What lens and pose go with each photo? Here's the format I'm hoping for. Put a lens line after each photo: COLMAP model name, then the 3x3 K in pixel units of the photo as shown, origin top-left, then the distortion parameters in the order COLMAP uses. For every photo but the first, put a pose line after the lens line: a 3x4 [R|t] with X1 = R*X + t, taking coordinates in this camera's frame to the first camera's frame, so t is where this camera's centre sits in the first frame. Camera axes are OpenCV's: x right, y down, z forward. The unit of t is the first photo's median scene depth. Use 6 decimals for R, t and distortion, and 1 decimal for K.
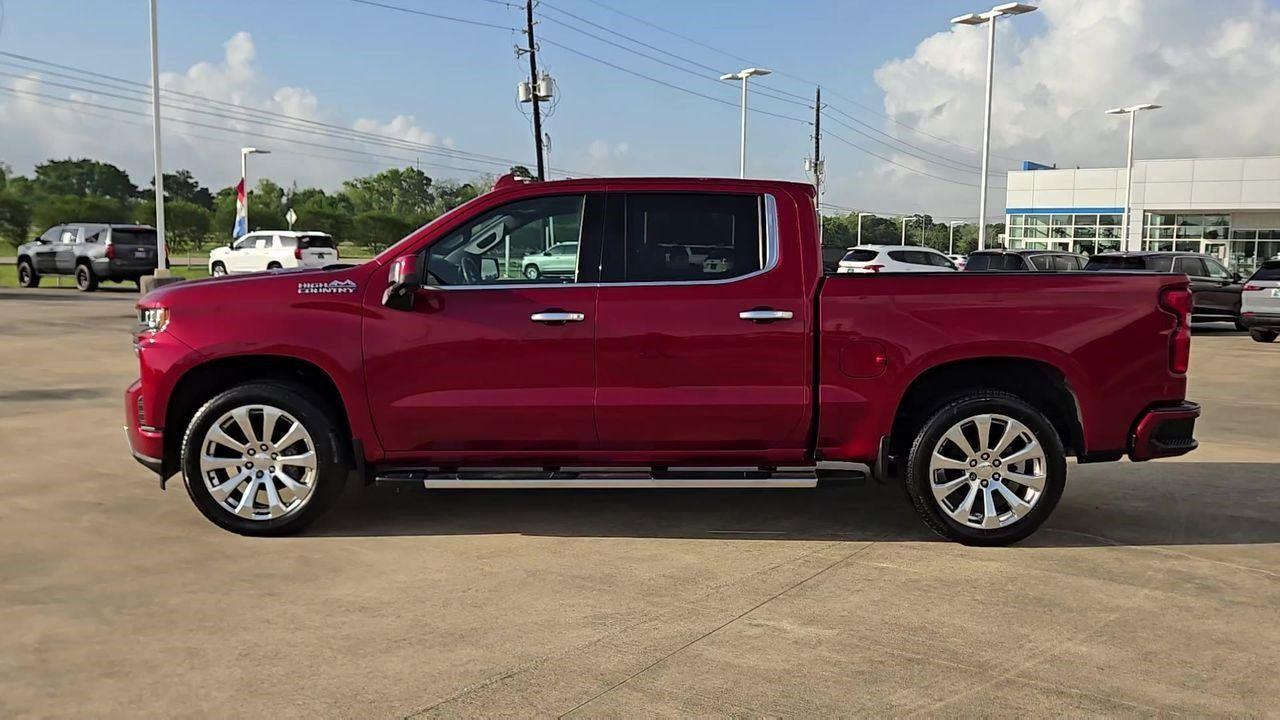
lens RADIAL K [[1081.6, 0, 640.0], [0, 1081.6, 360.0], [0, 0, 1]] dist [0.010603, 0.014884]
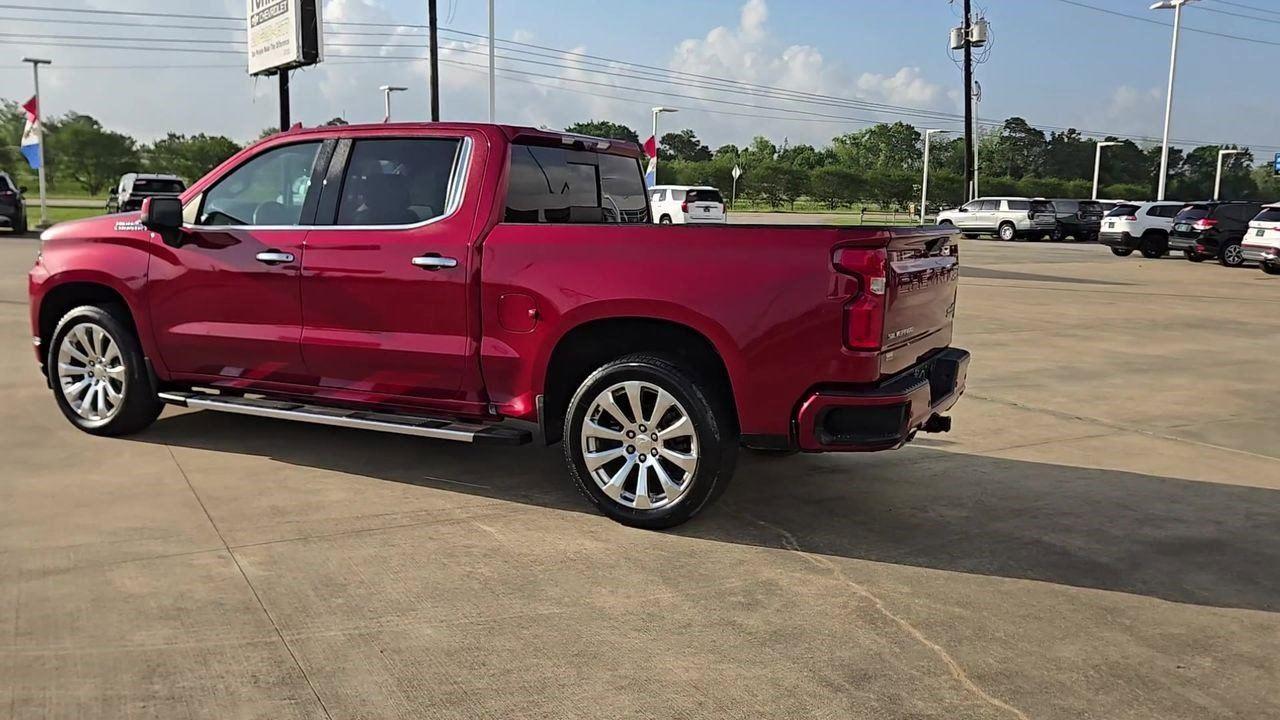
lens RADIAL K [[1081.6, 0, 640.0], [0, 1081.6, 360.0], [0, 0, 1]] dist [0.010603, 0.014884]
pose [[0.896745, 0.072247, -0.436610, 0.692083], [-0.054807, 0.997120, 0.052428, -0.014071], [0.439140, -0.023085, 0.898122, 0.192760]]
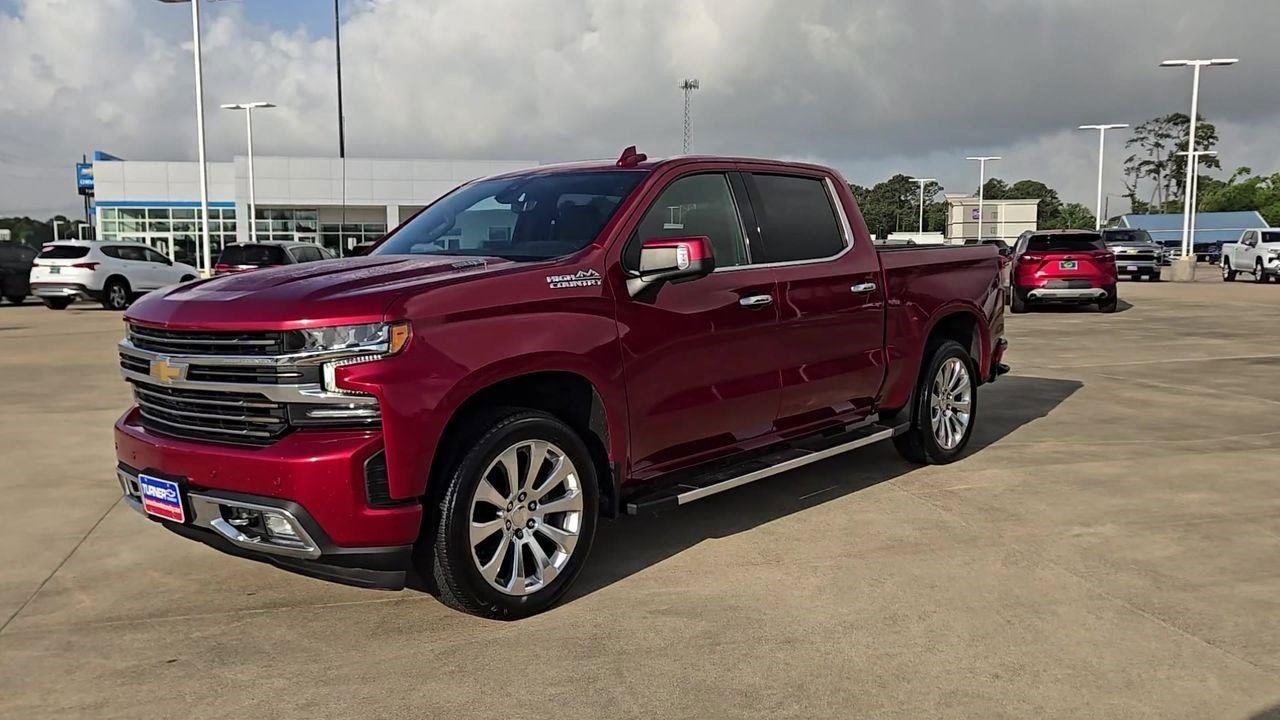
lens RADIAL K [[1081.6, 0, 640.0], [0, 1081.6, 360.0], [0, 0, 1]] dist [0.010603, 0.014884]
pose [[0.641817, -0.097844, 0.760590, -0.849982], [0.094732, 0.994346, 0.047977, -0.041601], [-0.760984, 0.041260, 0.647457, 0.445449]]
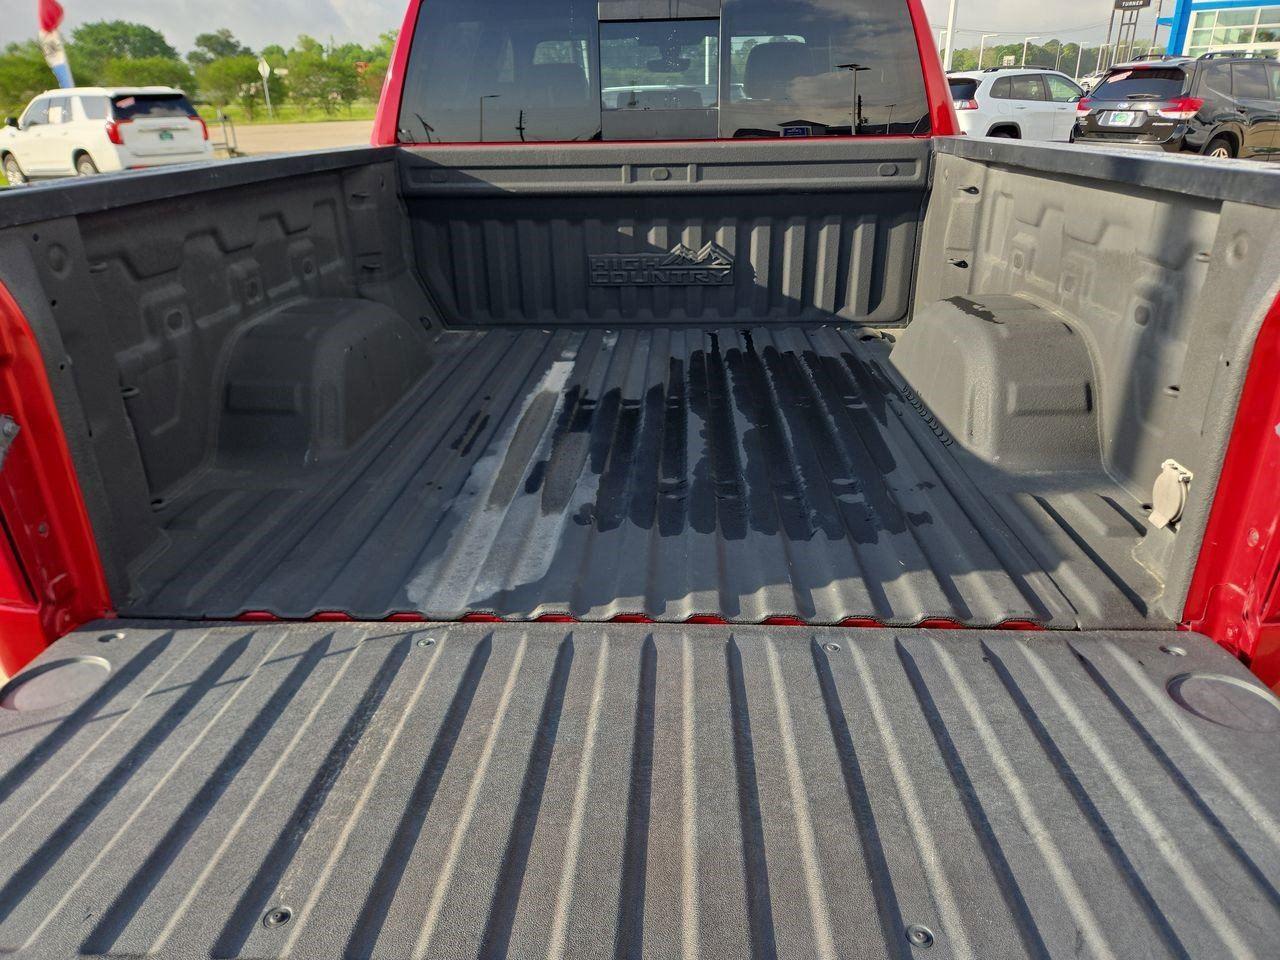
lens RADIAL K [[817.4, 0, 640.0], [0, 817.4, 480.0], [0, 0, 1]] dist [0.062719, -0.048485]
pose [[0.998809, -0.035016, -0.033974, -0.321967], [0.044244, 0.943553, 0.328254, -0.364410], [0.020562, -0.329367, 0.943978, 3.413704]]
